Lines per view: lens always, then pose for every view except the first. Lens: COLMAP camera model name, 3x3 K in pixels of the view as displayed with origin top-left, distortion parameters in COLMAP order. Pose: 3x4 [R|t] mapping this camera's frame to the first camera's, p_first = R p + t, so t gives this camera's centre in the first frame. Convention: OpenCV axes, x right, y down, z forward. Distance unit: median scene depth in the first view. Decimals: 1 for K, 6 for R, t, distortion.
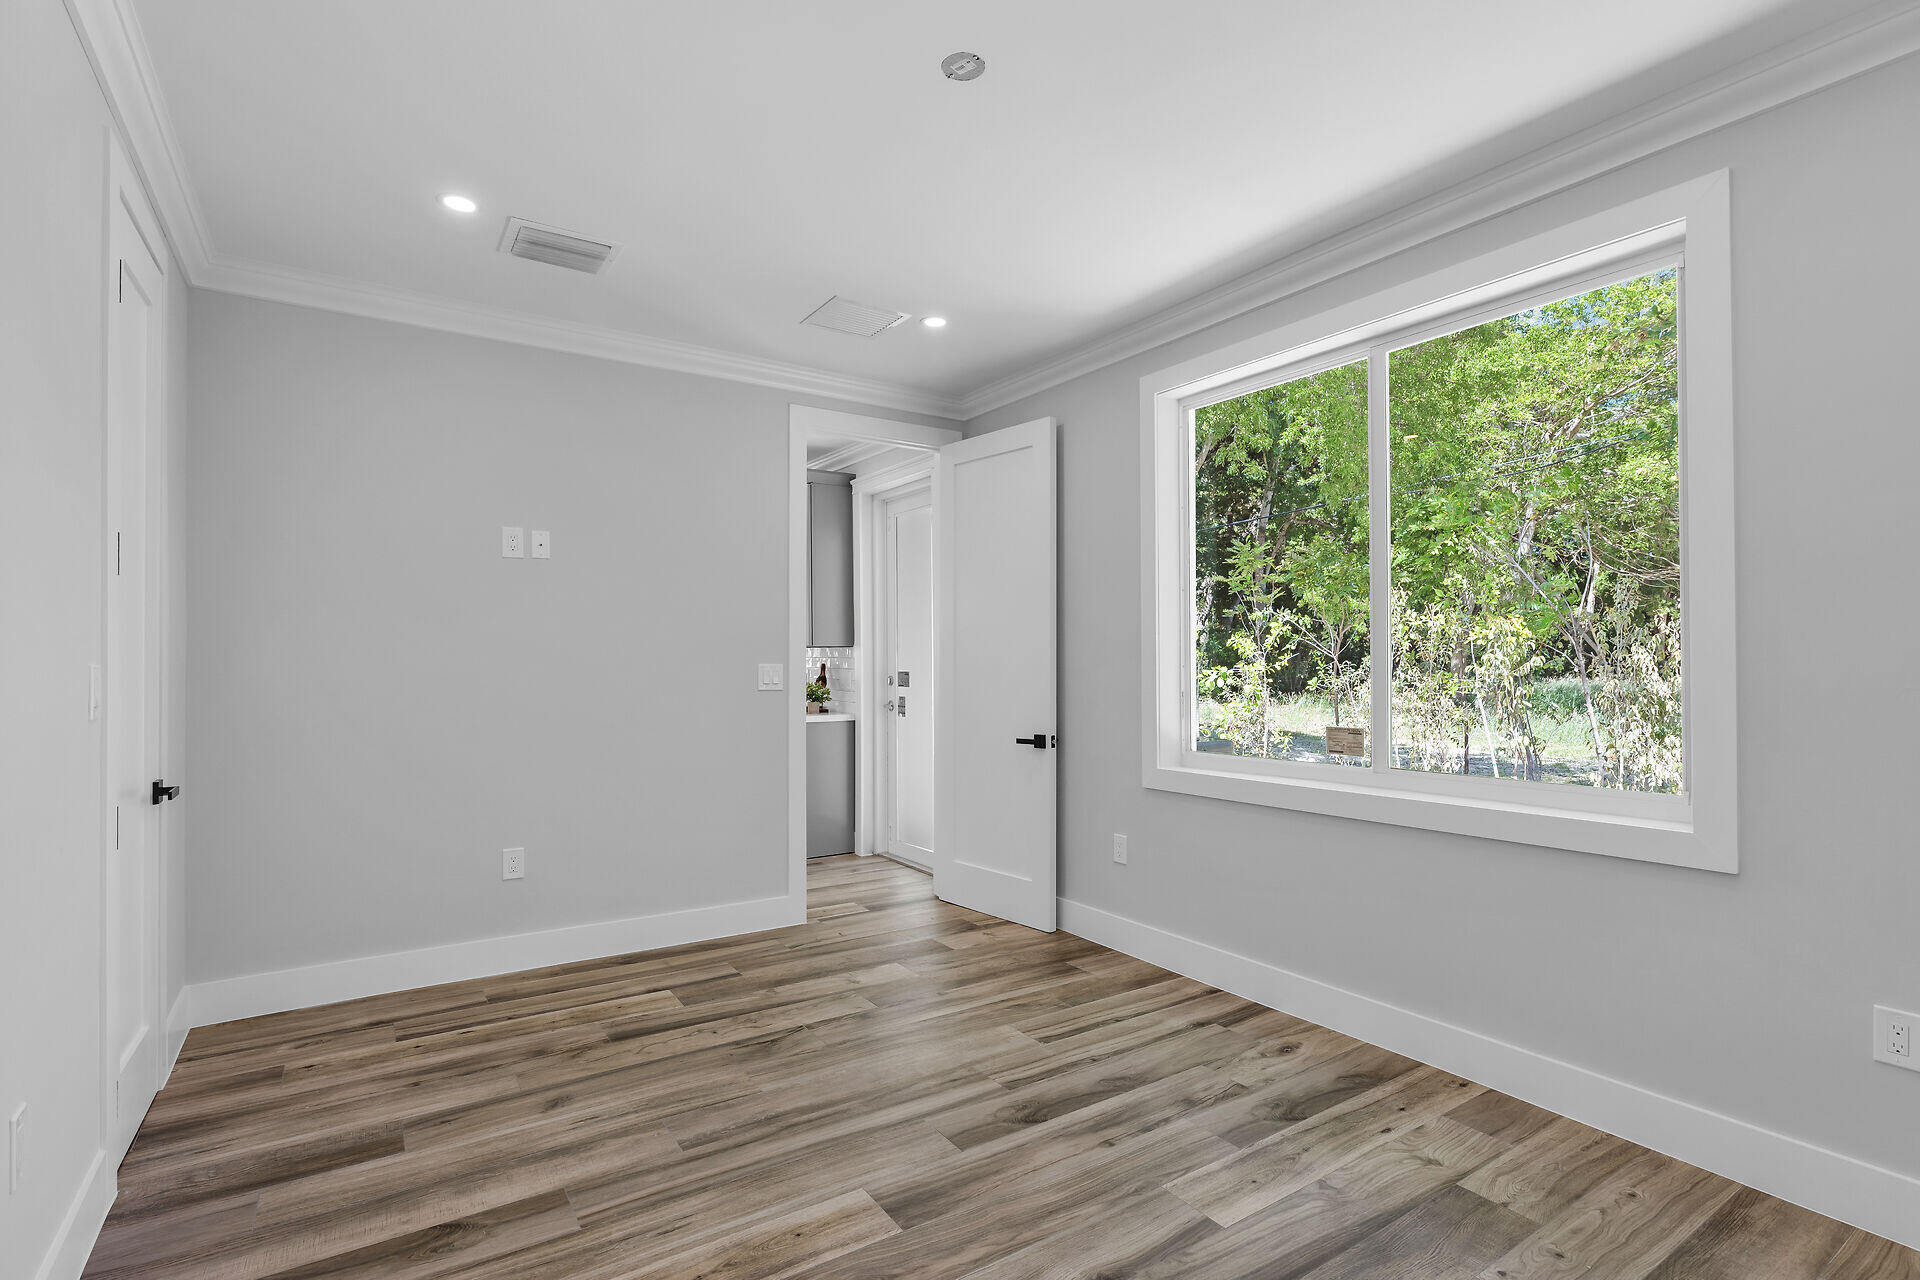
lens RADIAL K [[901.7, 0, 953.9], [0, 901.7, 655.1], [0, 0, 1]] dist [-0.001840, -0.000145]
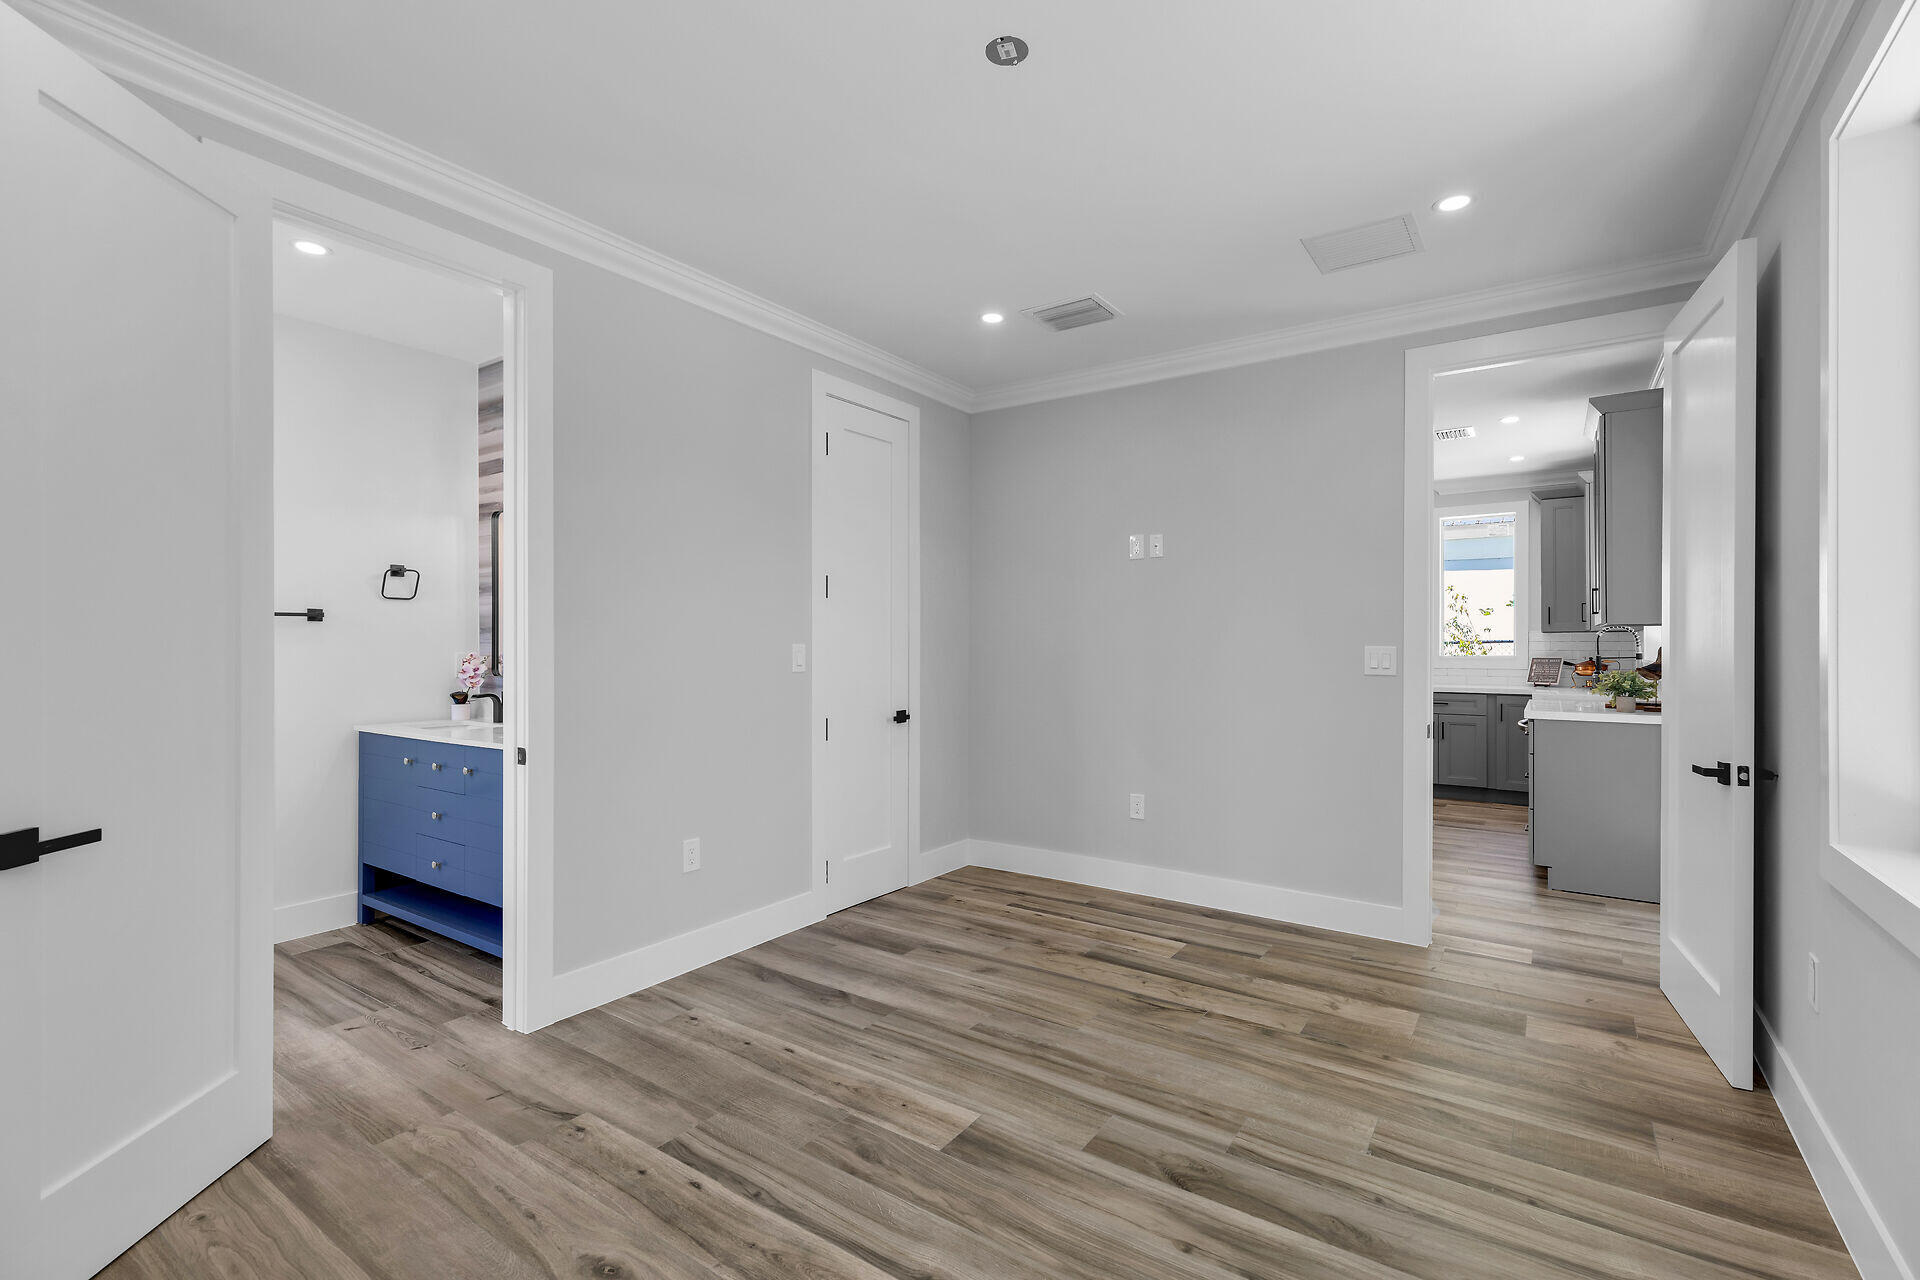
lens RADIAL K [[856.6, 0, 974.5], [0, 856.6, 645.1], [0, 0, 1]] dist [0.009056, -0.000328]
pose [[0.383305, 0.002709, -0.923618, 0.680721], [0.005453, 0.999972, 0.005196, 0.002932], [0.923606, -0.007028, 0.383279, 0.456733]]
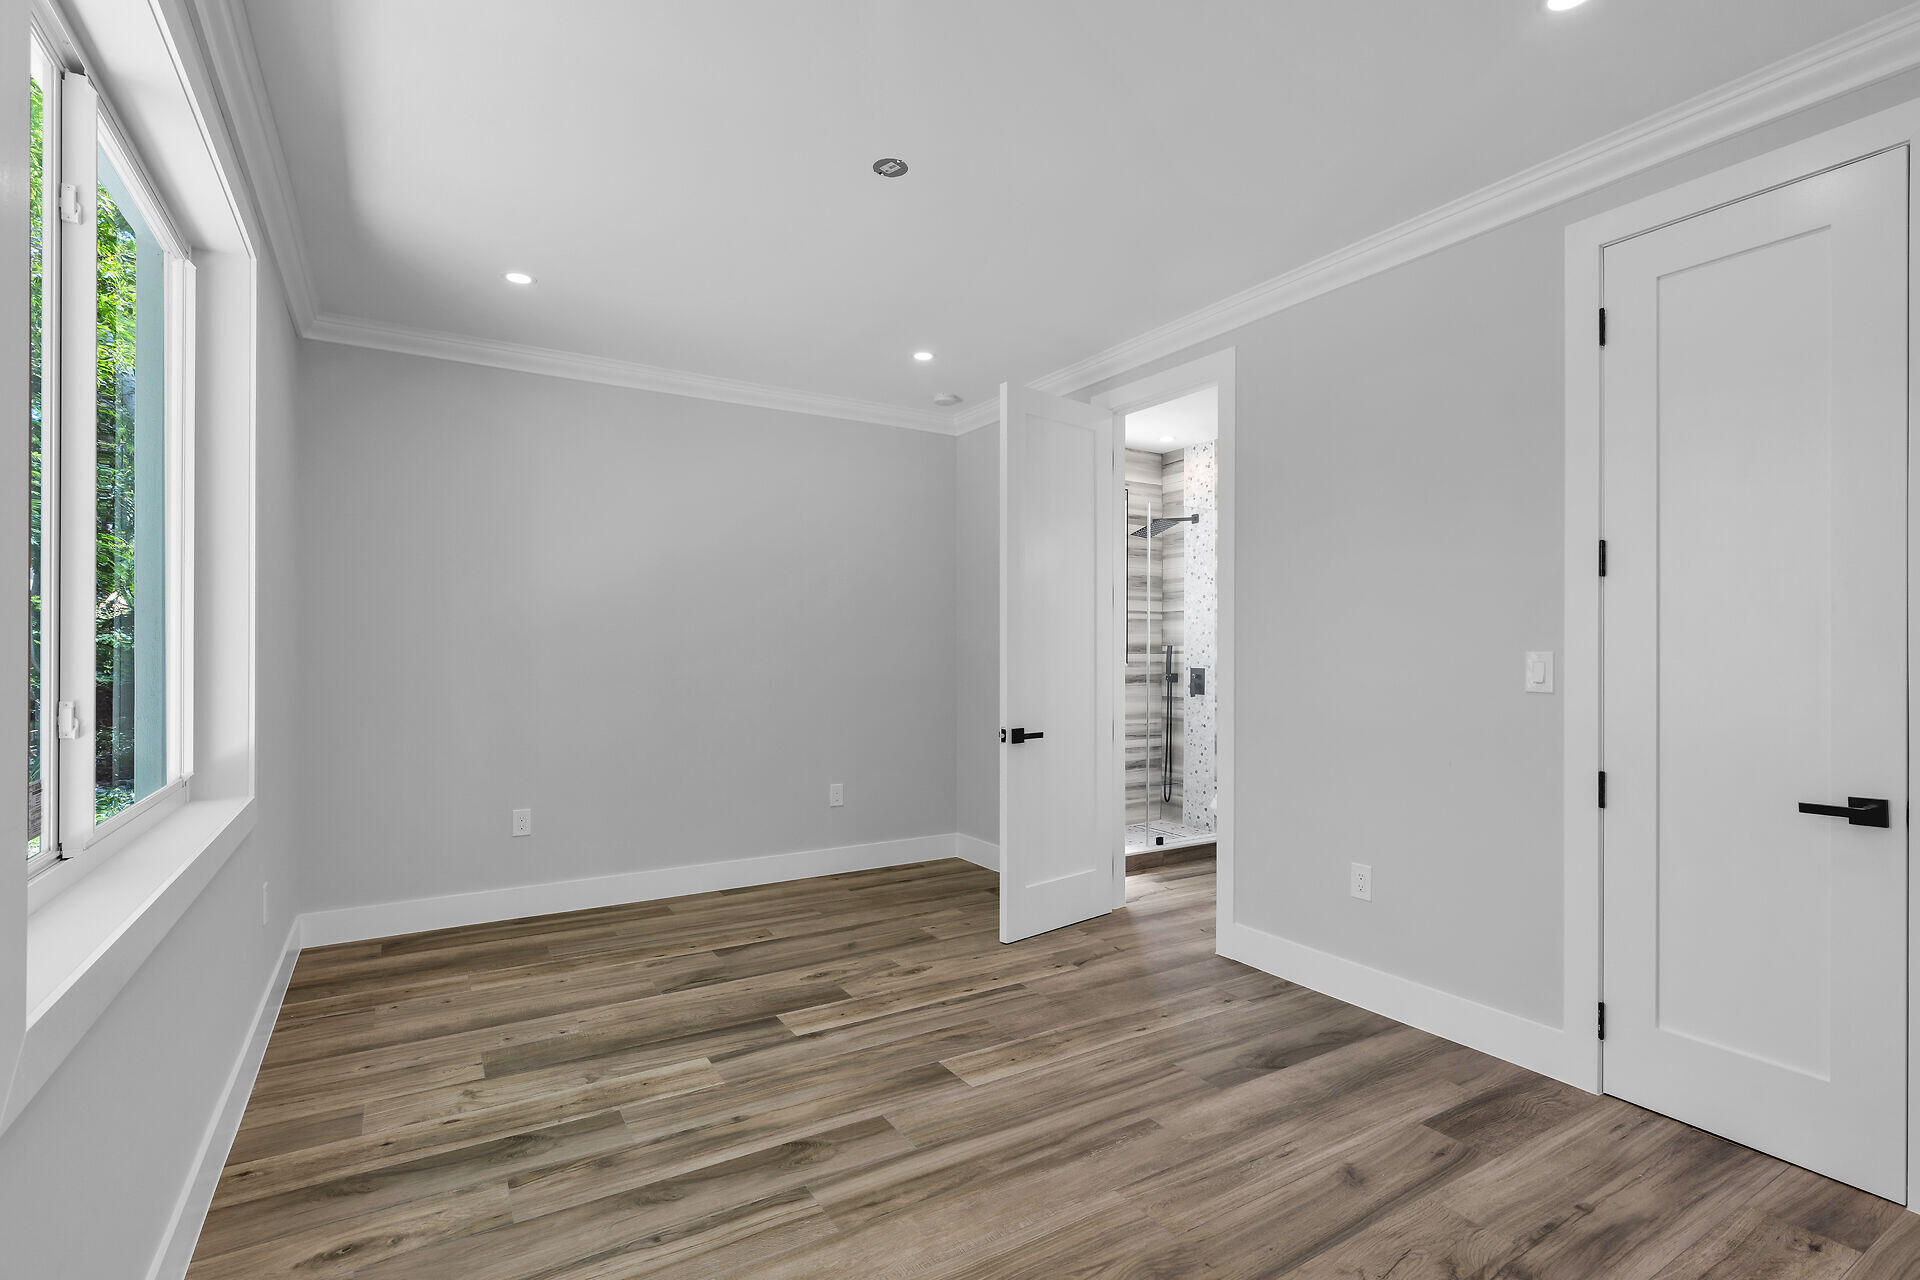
lens RADIAL K [[901.7, 0, 953.9], [0, 901.7, 655.1], [0, 0, 1]] dist [-0.001840, -0.000145]
pose [[-0.999327, -0.001223, 0.036652, -0.093642], [-0.001287, 0.999998, -0.001723, 0.013606], [-0.036650, -0.001769, -0.999327, 1.711022]]
